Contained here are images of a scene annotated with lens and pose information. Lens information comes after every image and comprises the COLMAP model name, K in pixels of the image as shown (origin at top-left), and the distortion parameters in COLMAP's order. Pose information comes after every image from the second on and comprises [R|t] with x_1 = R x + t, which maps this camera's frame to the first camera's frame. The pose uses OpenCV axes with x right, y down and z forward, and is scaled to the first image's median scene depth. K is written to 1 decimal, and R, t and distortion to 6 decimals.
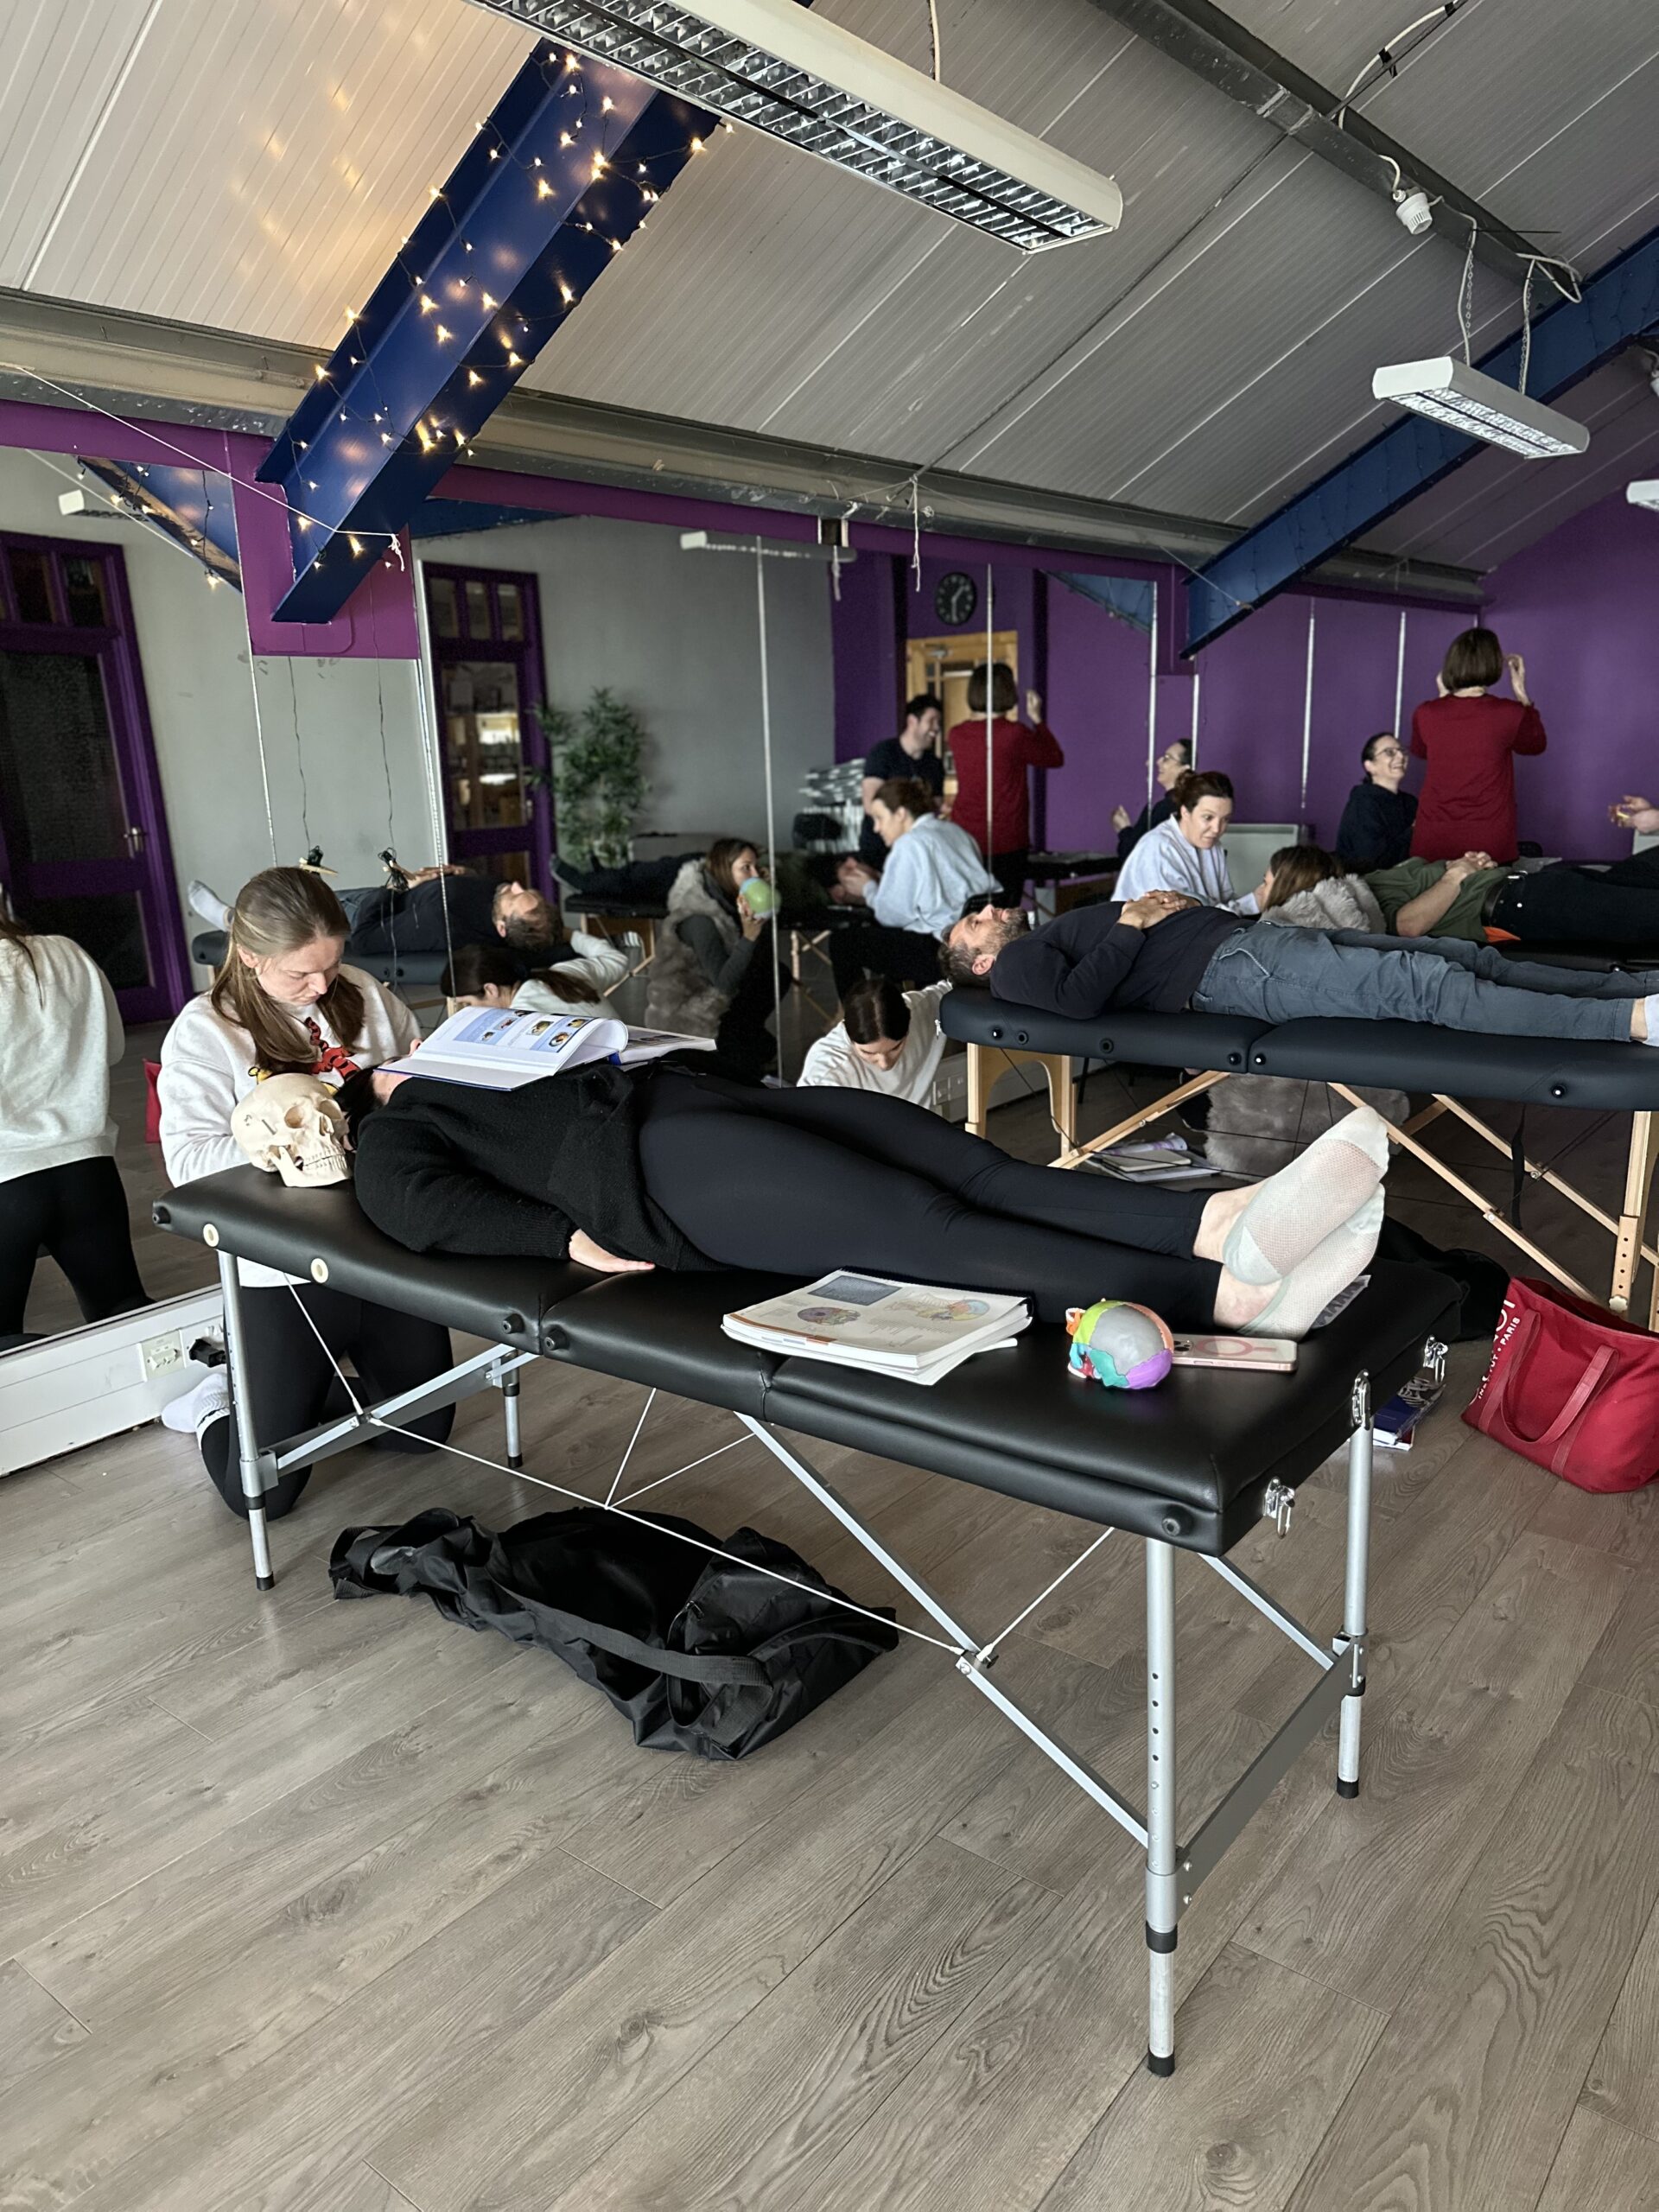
lens RADIAL K [[1554.7, 0, 829.5], [0, 1554.7, 1106.0], [0, 0, 1]] dist [0.012112, -0.023892]
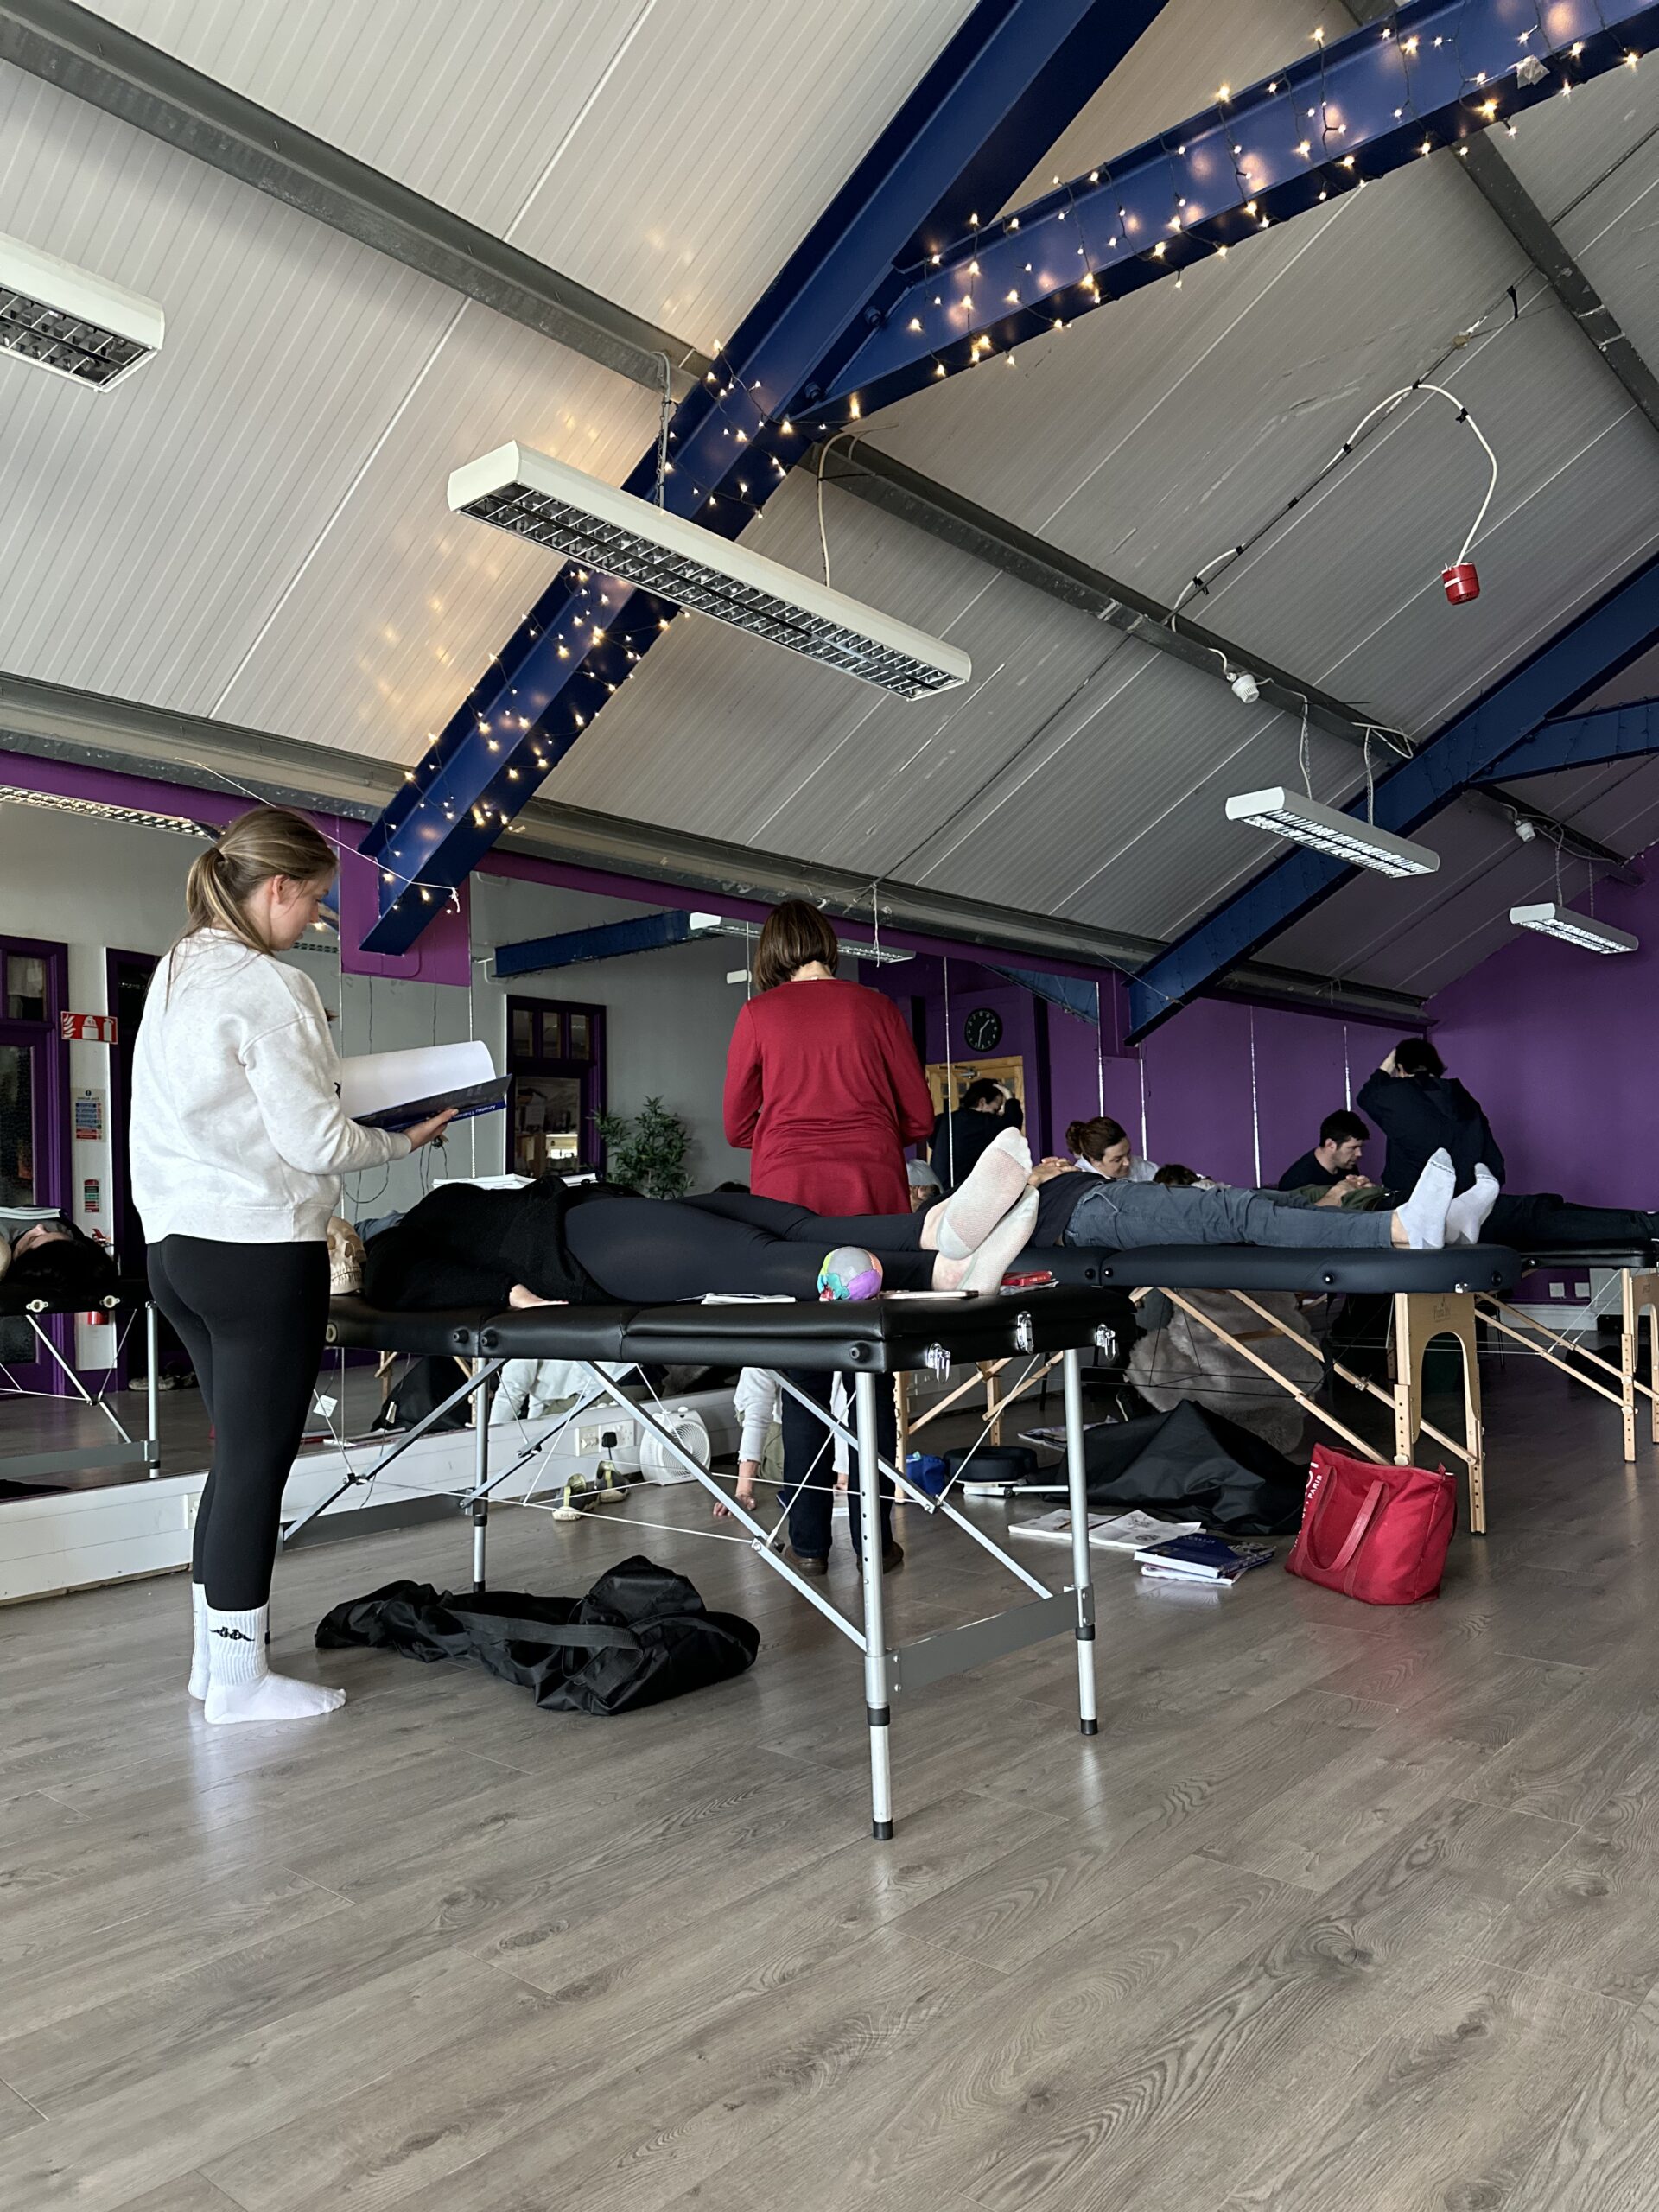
lens RADIAL K [[1539.5, 0, 829.5], [0, 1539.5, 1106.0], [0, 0, 1]] dist [0.116915, -0.189966]
pose [[0.998766, 0.001870, -0.049631, 0.128546], [-0.016537, 0.954793, -0.296812, 0.233499], [0.046832, 0.297267, 0.953645, -0.249099]]
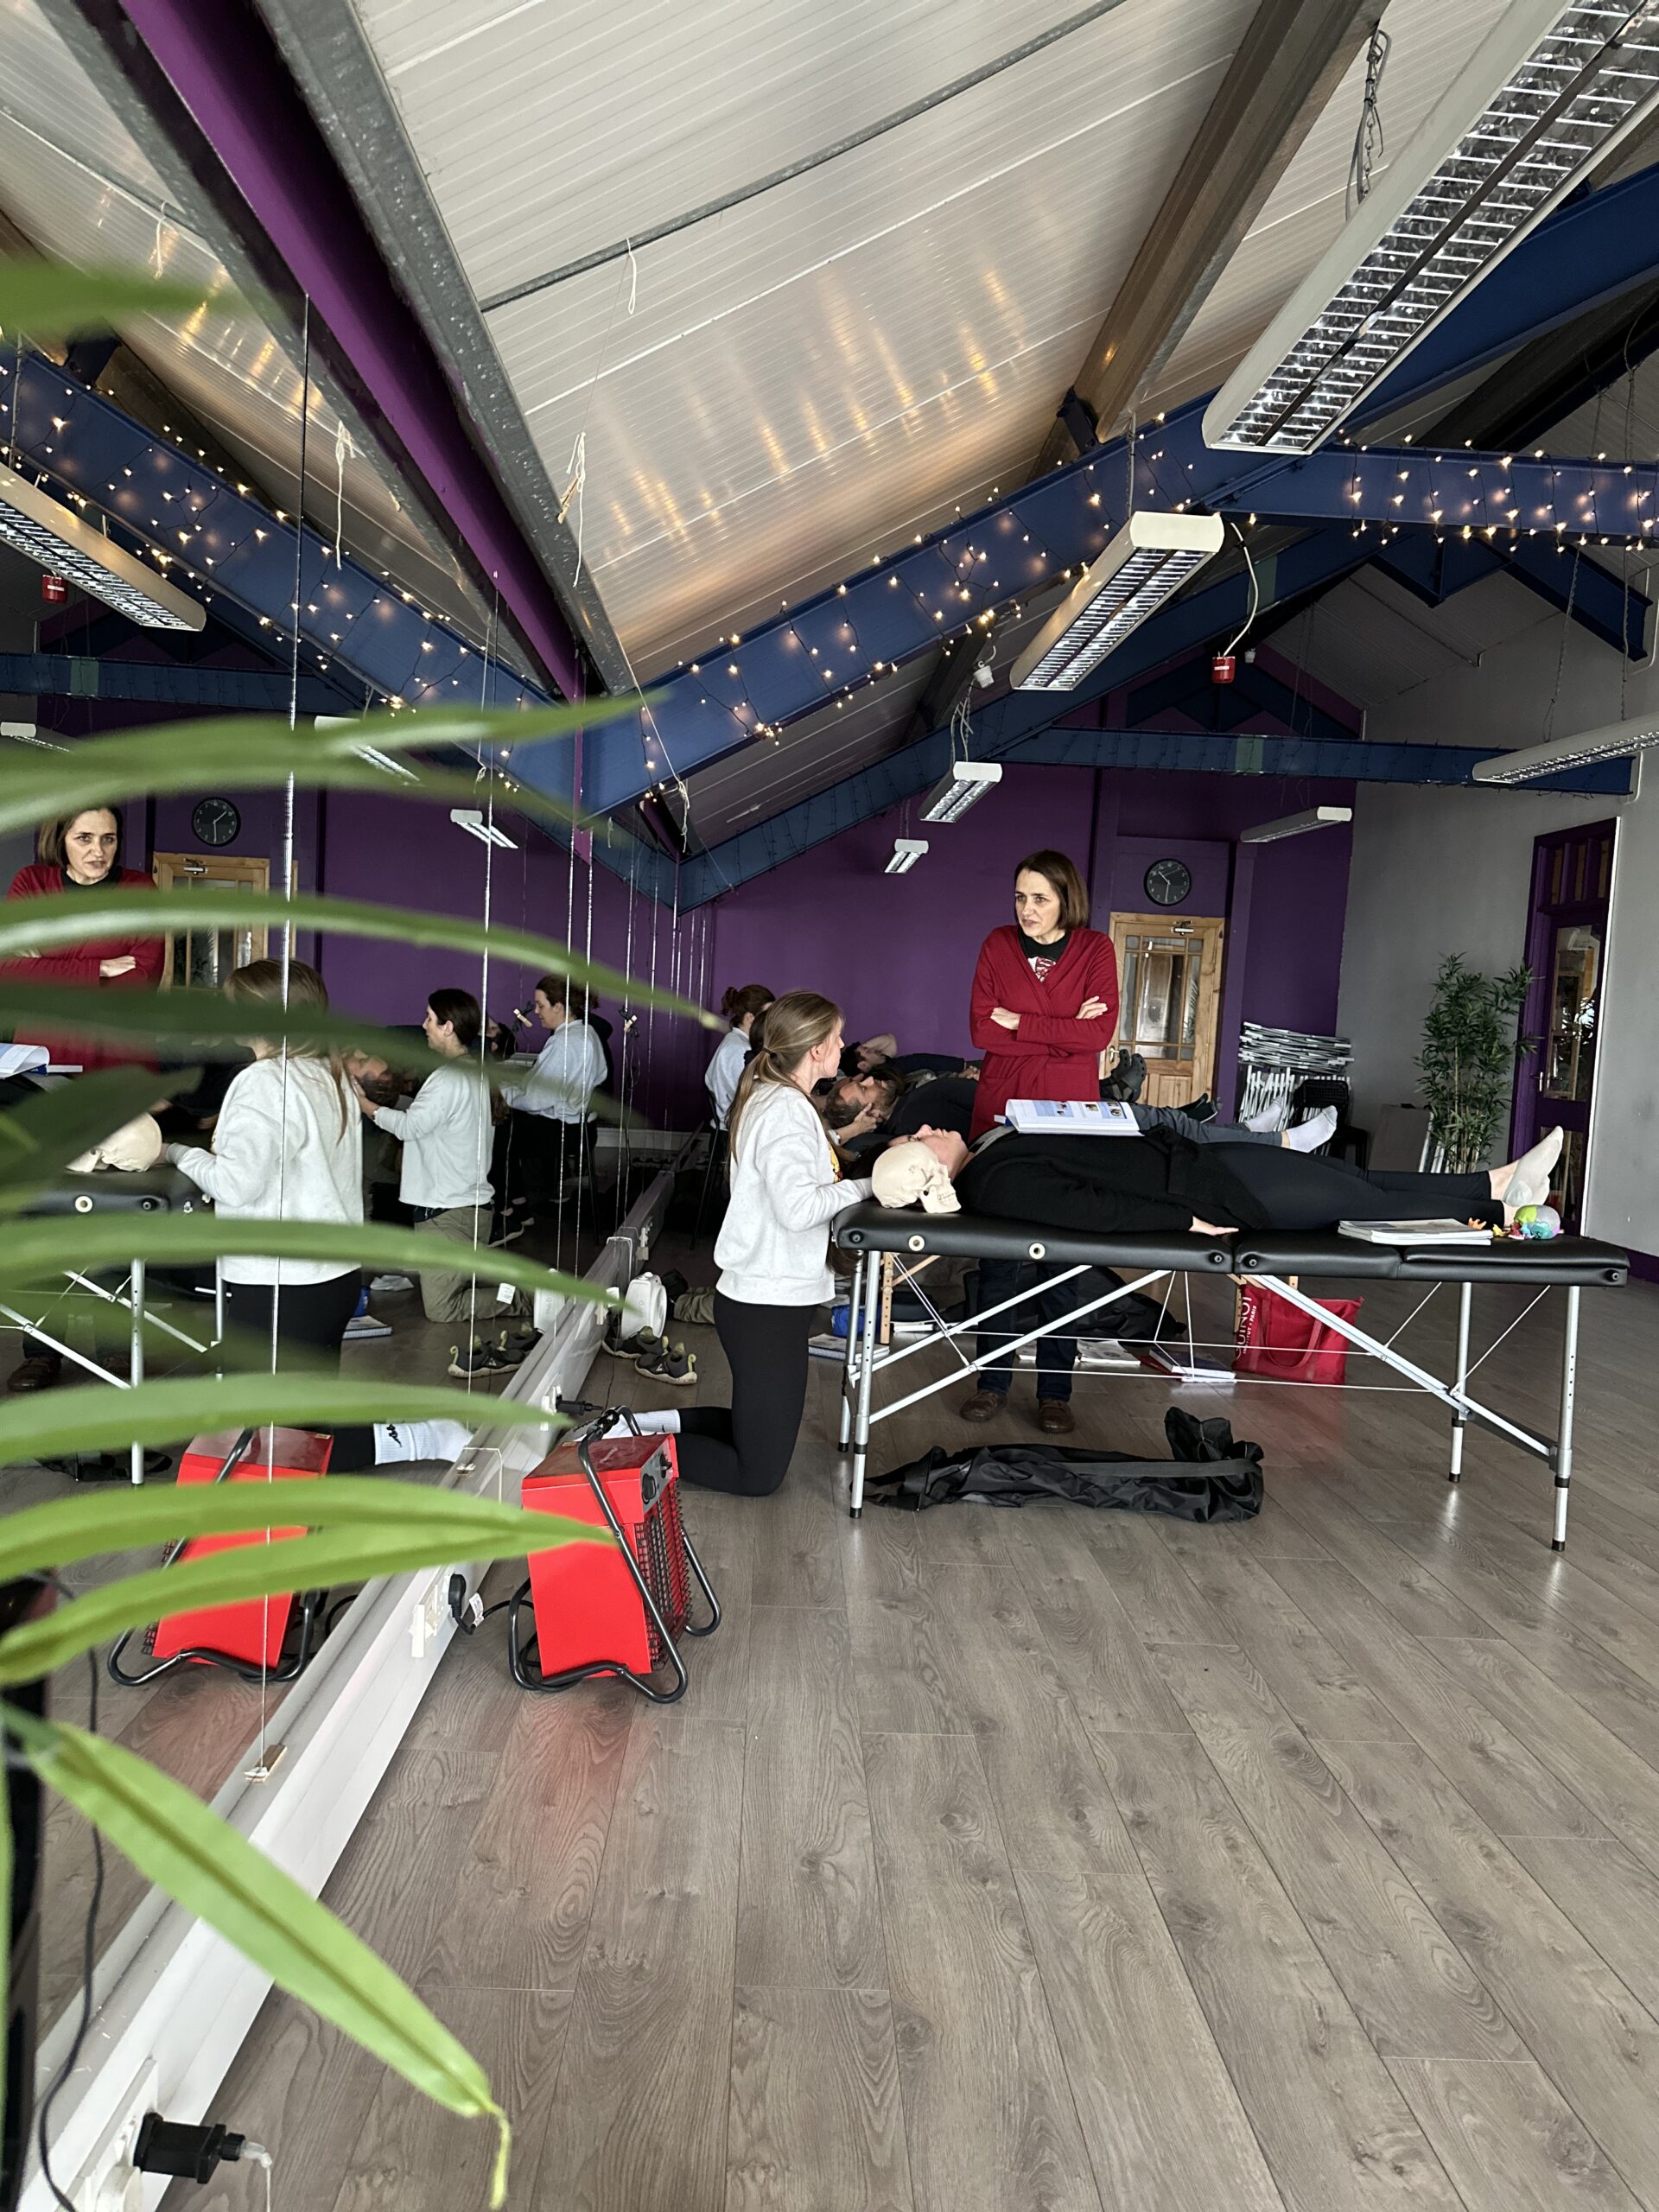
lens RADIAL K [[1554.7, 0, 829.5], [0, 1554.7, 1106.0], [0, 0, 1]] dist [0.012112, -0.023892]
pose [[0.759044, 0.035423, 0.650075, -1.154733], [0.067186, 0.988925, -0.132335, 0.115121], [-0.647564, 0.144124, 0.748258, -0.057253]]
